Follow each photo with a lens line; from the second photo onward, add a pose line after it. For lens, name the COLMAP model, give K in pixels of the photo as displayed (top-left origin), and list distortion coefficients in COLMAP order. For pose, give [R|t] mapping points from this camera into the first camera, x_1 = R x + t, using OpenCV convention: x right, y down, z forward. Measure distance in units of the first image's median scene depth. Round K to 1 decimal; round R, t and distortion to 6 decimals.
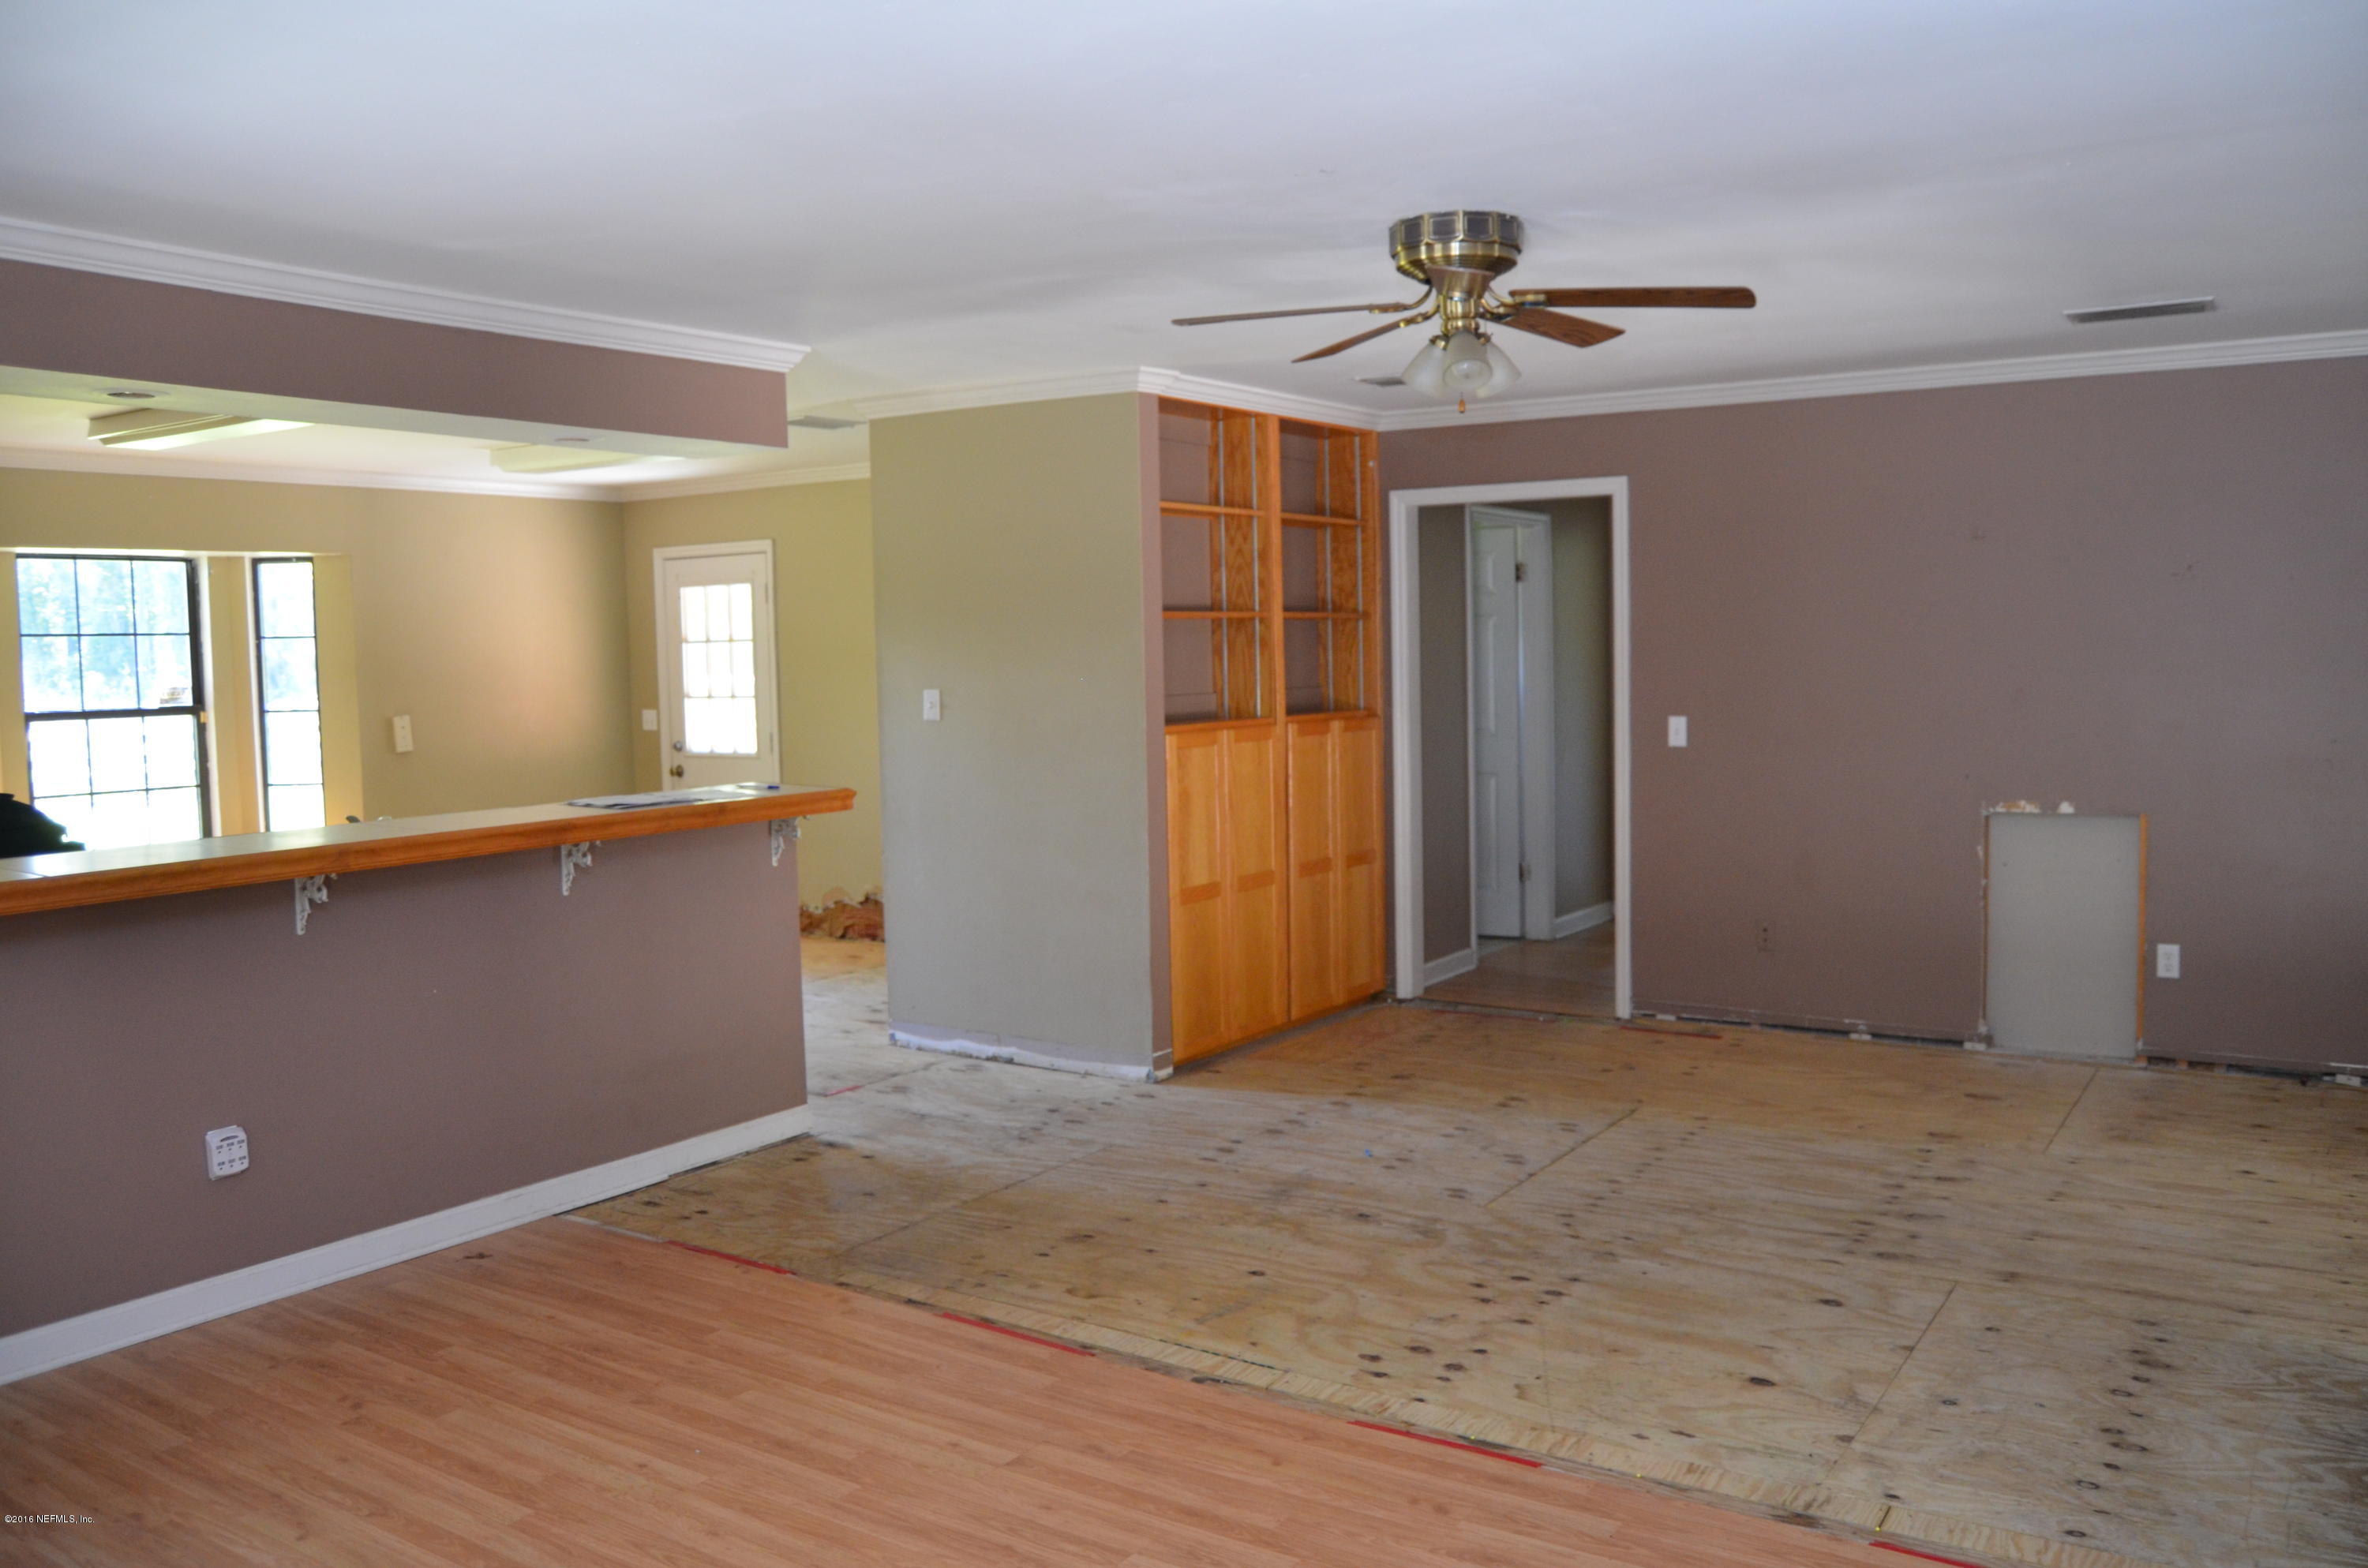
lens RADIAL K [[1851.2, 0, 1175.6], [0, 1851.2, 773.5], [0, 0, 1]] dist [-0.112957, 0.048163]
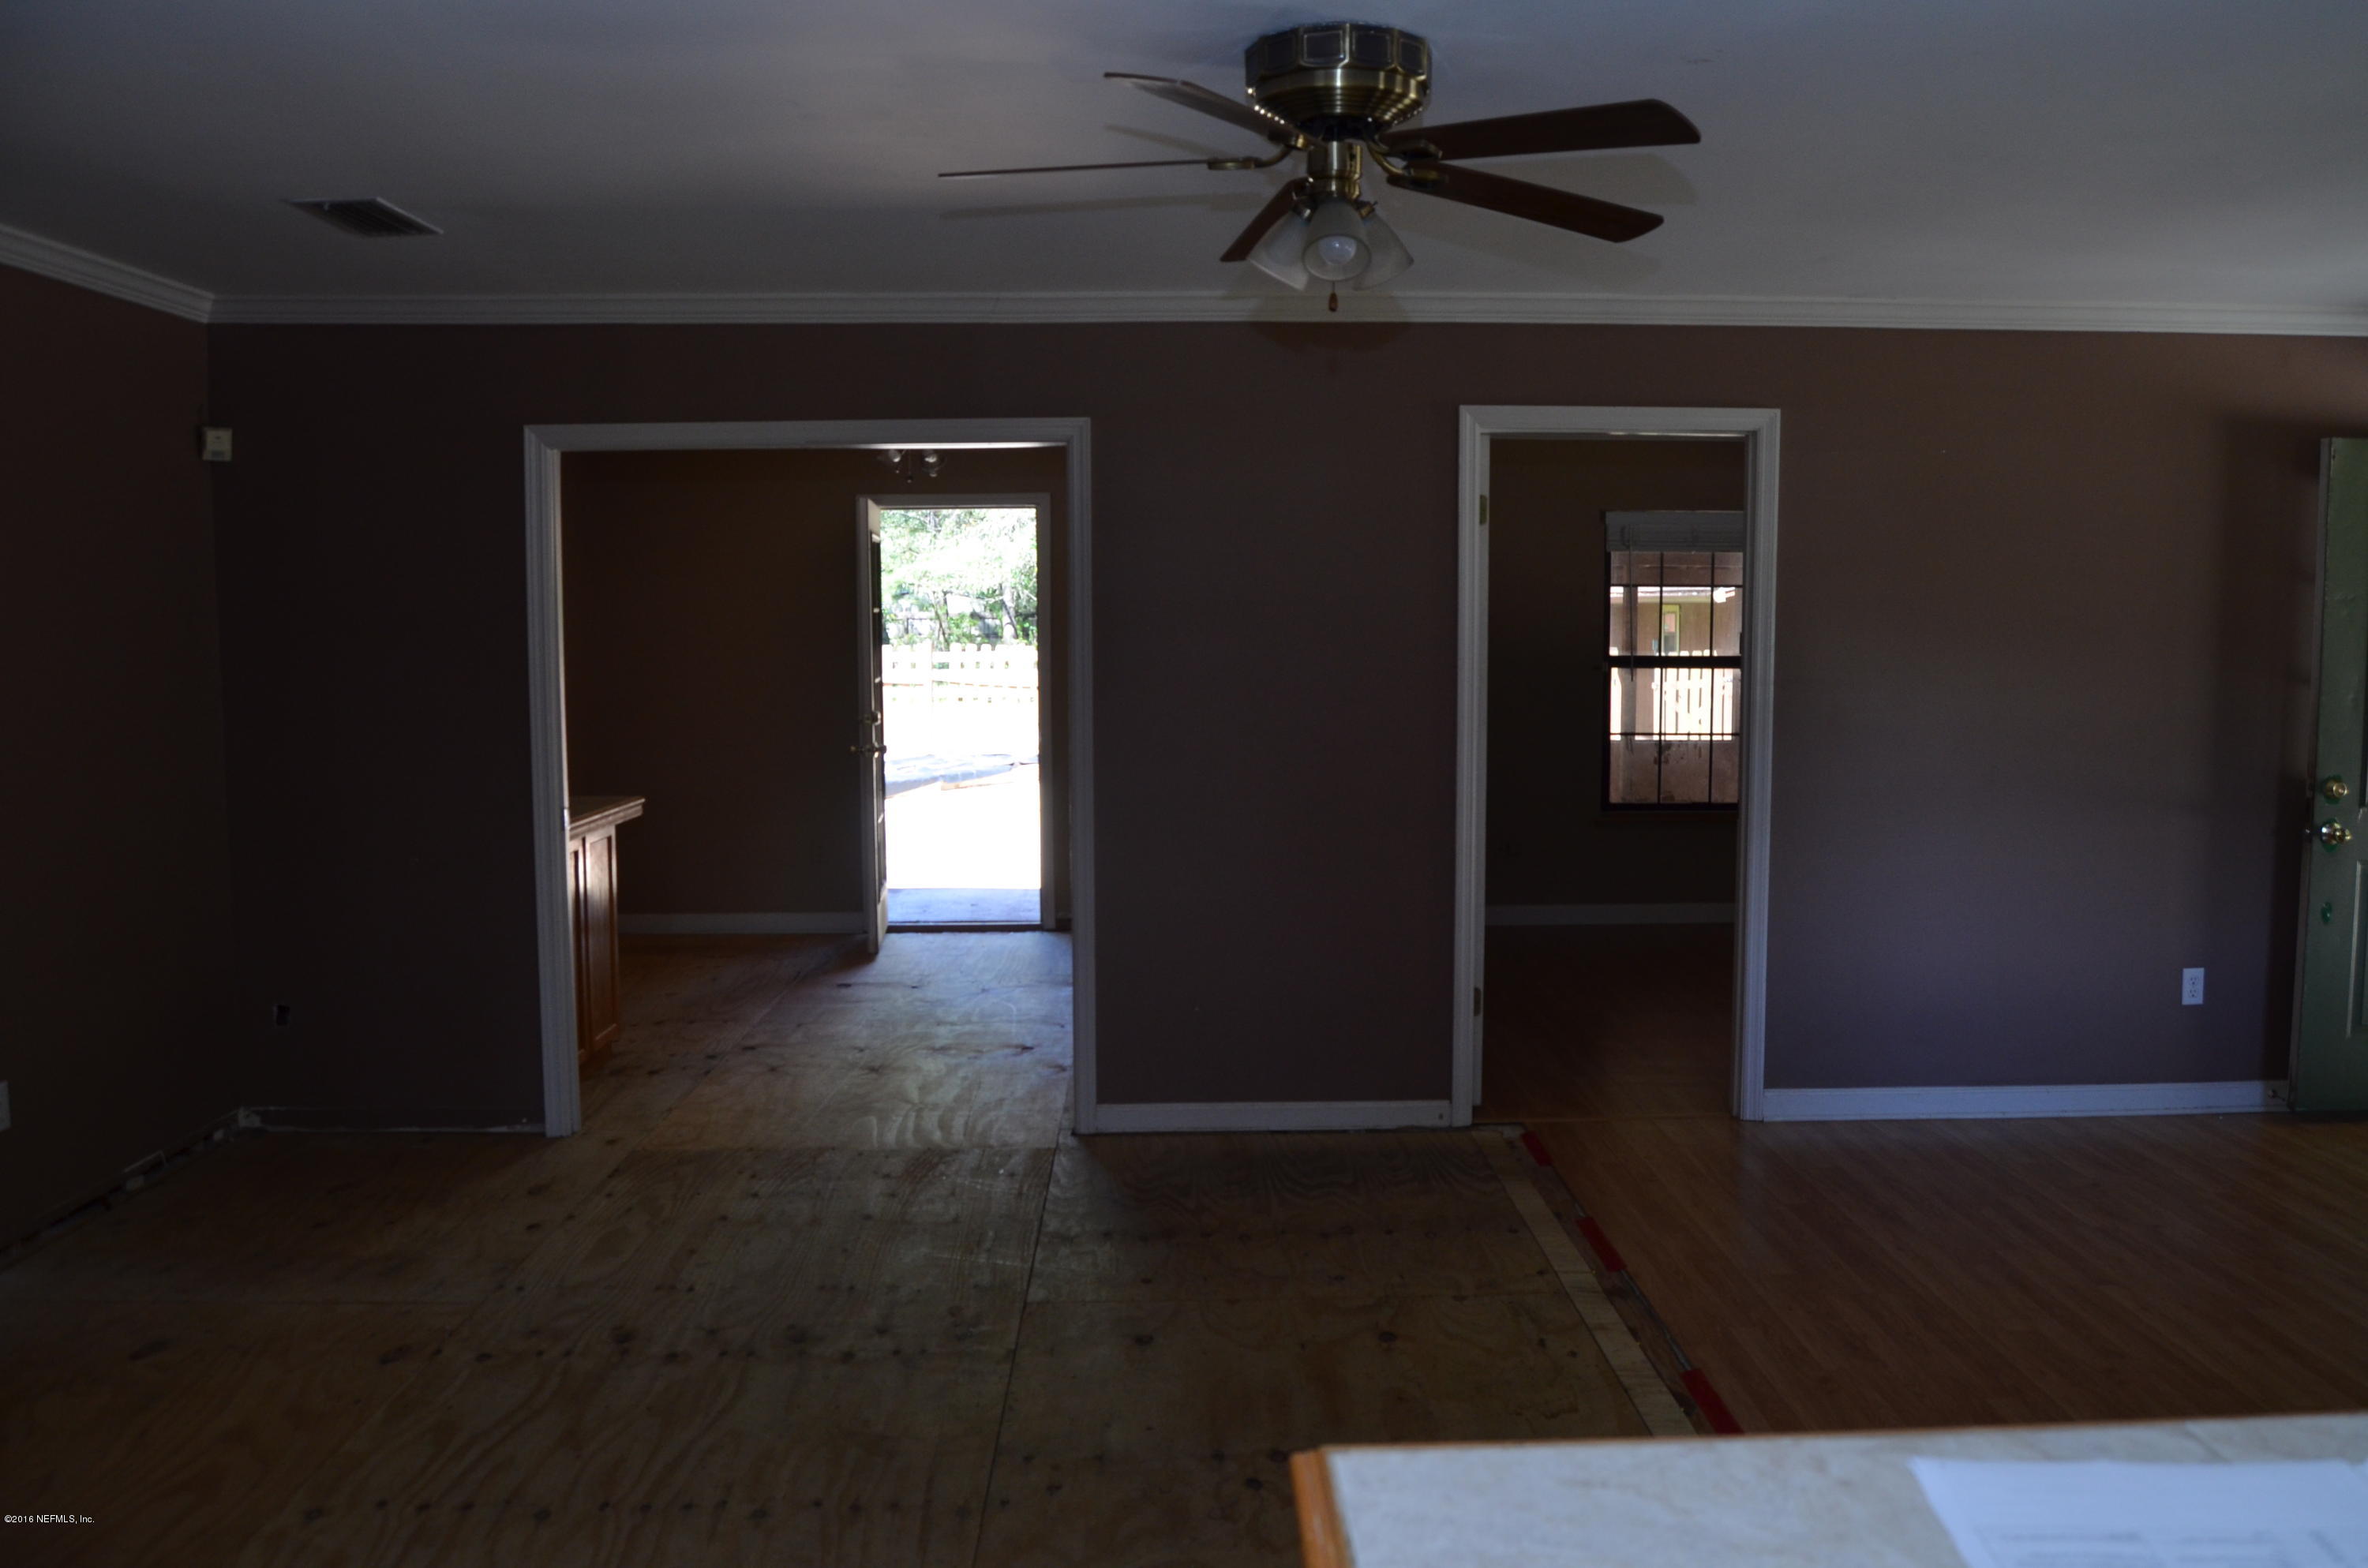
lens RADIAL K [[1814.4, 0, 1230.9], [0, 1814.4, 852.7], [0, 0, 1]] dist [-0.091206, 0.002024]
pose [[-0.586599, -0.086938, 0.805198, -0.303312], [0.069011, 0.985240, 0.156653, -0.077239], [-0.806932, 0.147460, -0.571941, 1.115553]]
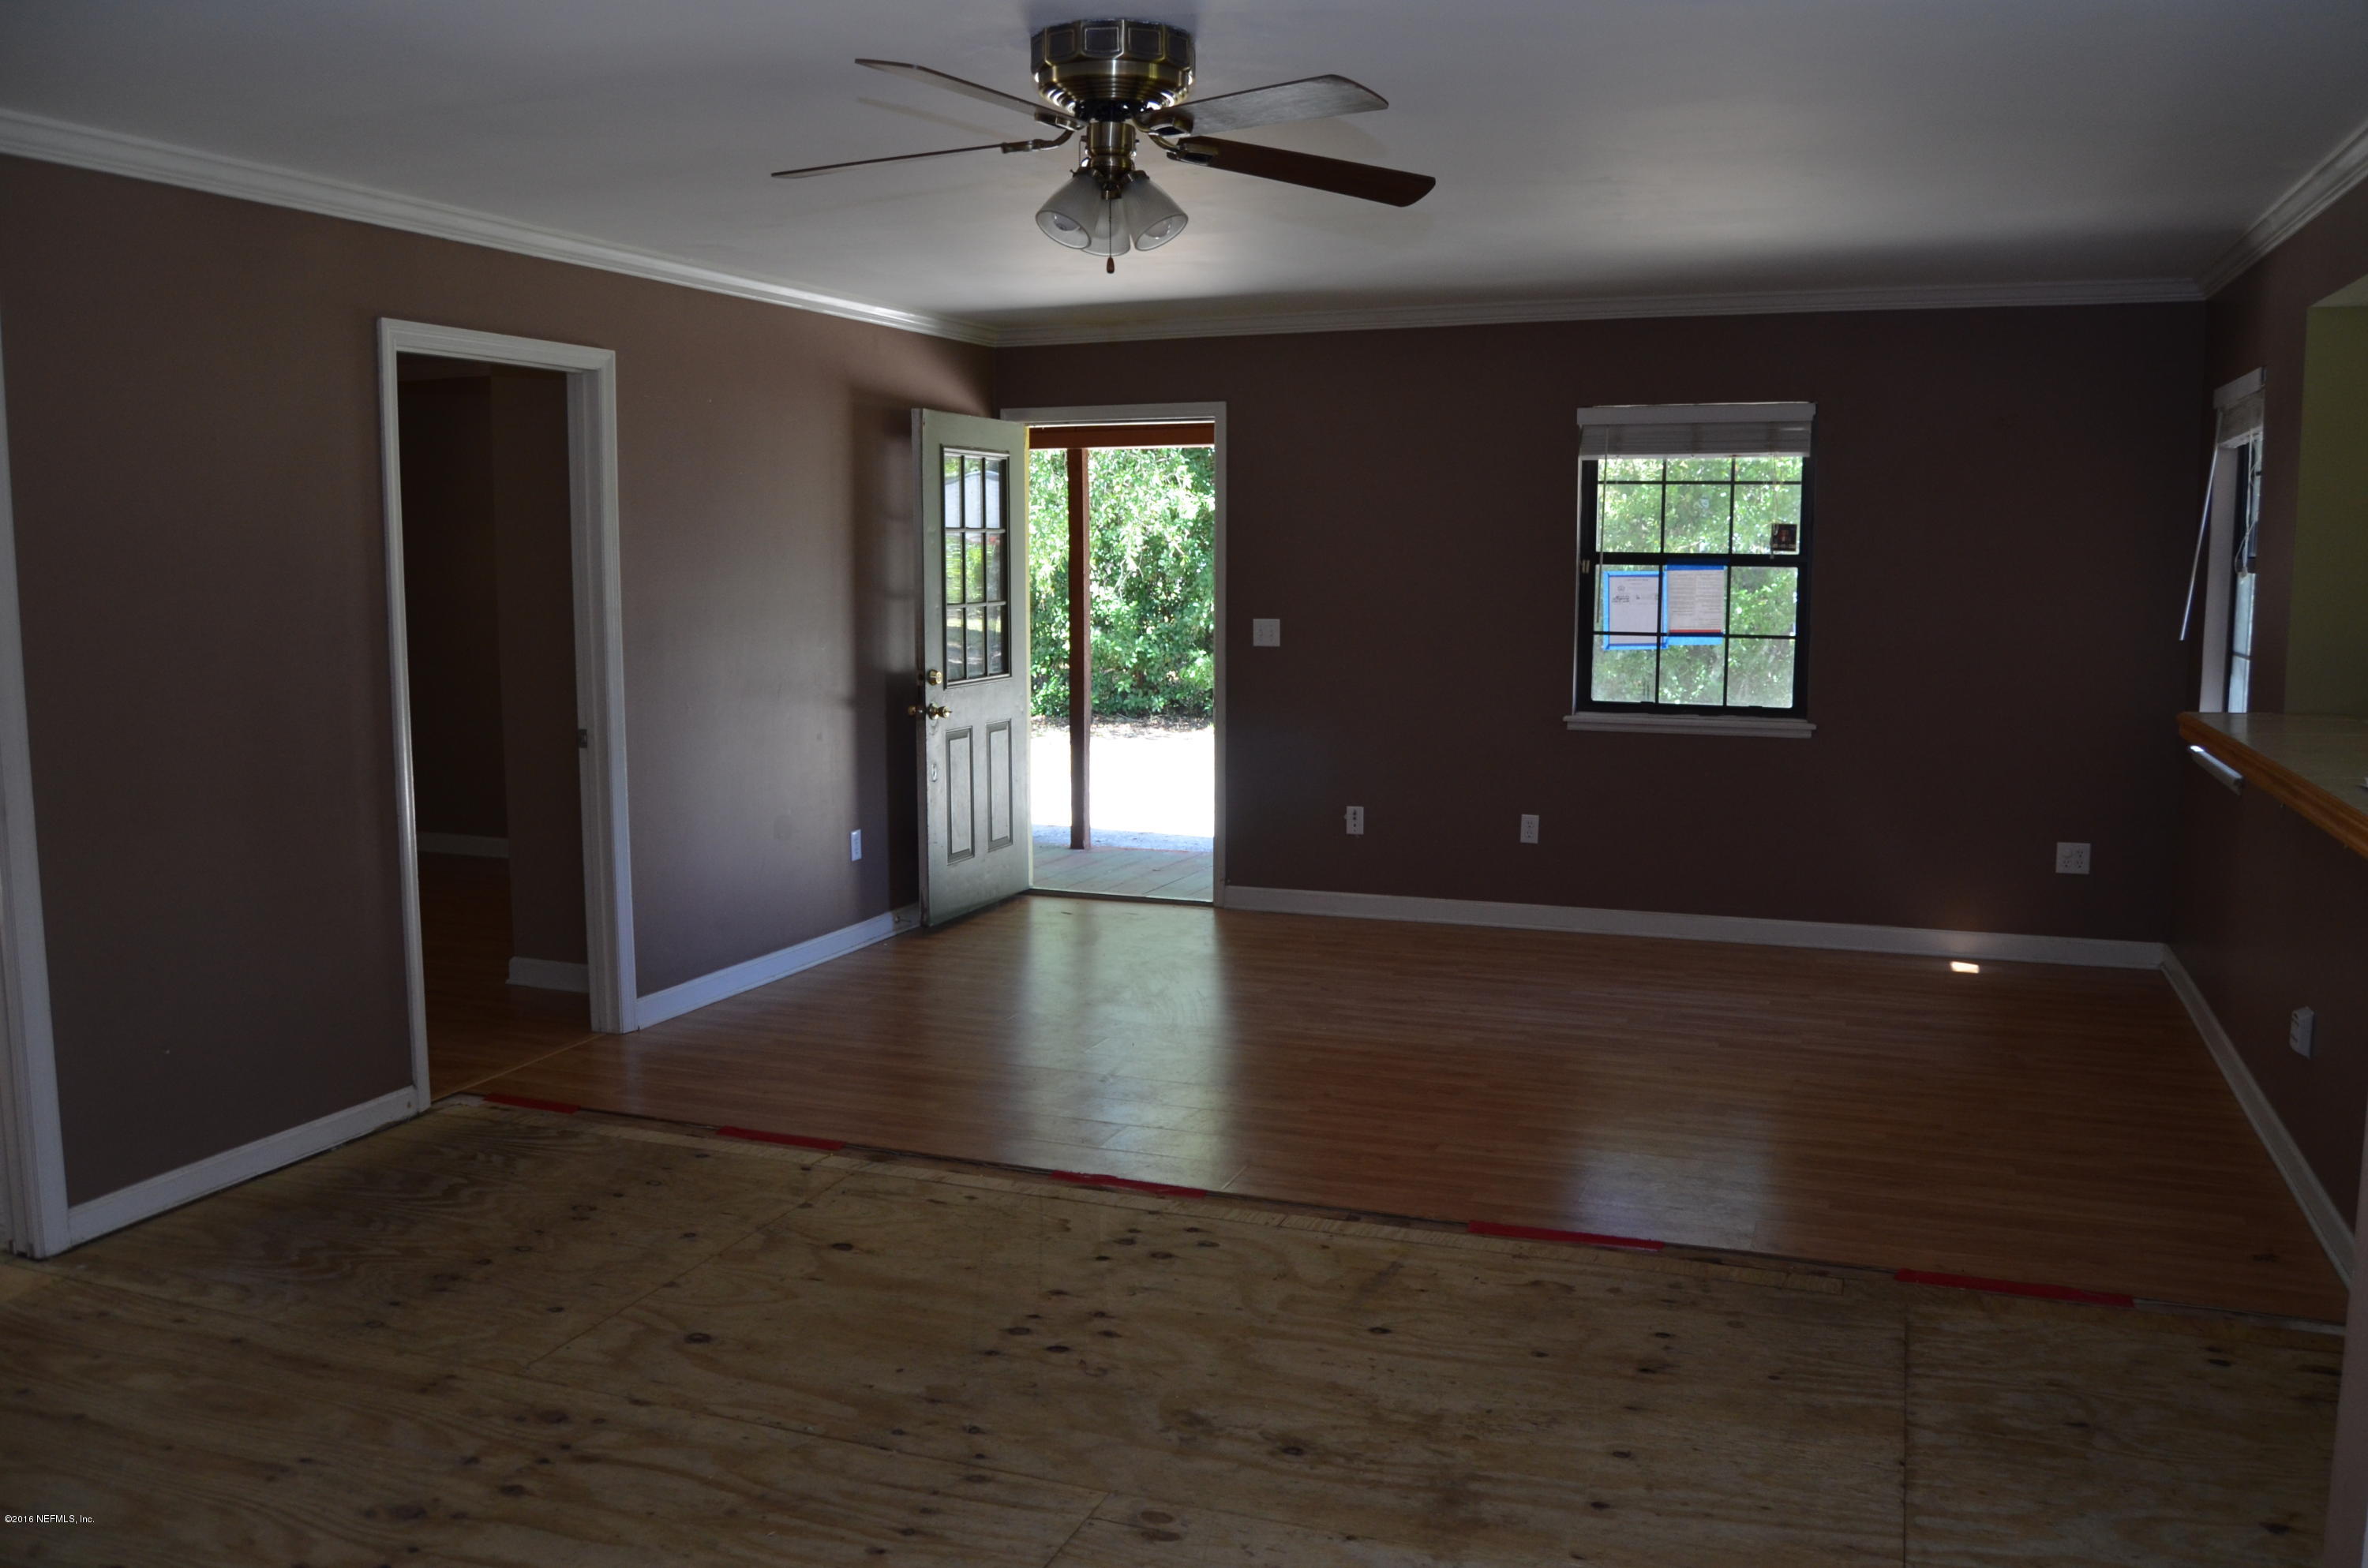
lens RADIAL K [[1851.2, 0, 1175.6], [0, 1851.2, 773.5], [0, 0, 1]] dist [-0.112957, 0.048163]
pose [[-0.975777, 0.048449, -0.213333, 0.238288], [0.006709, 0.981337, 0.192180, -0.101775], [0.218663, 0.186093, -0.957891, 1.390774]]
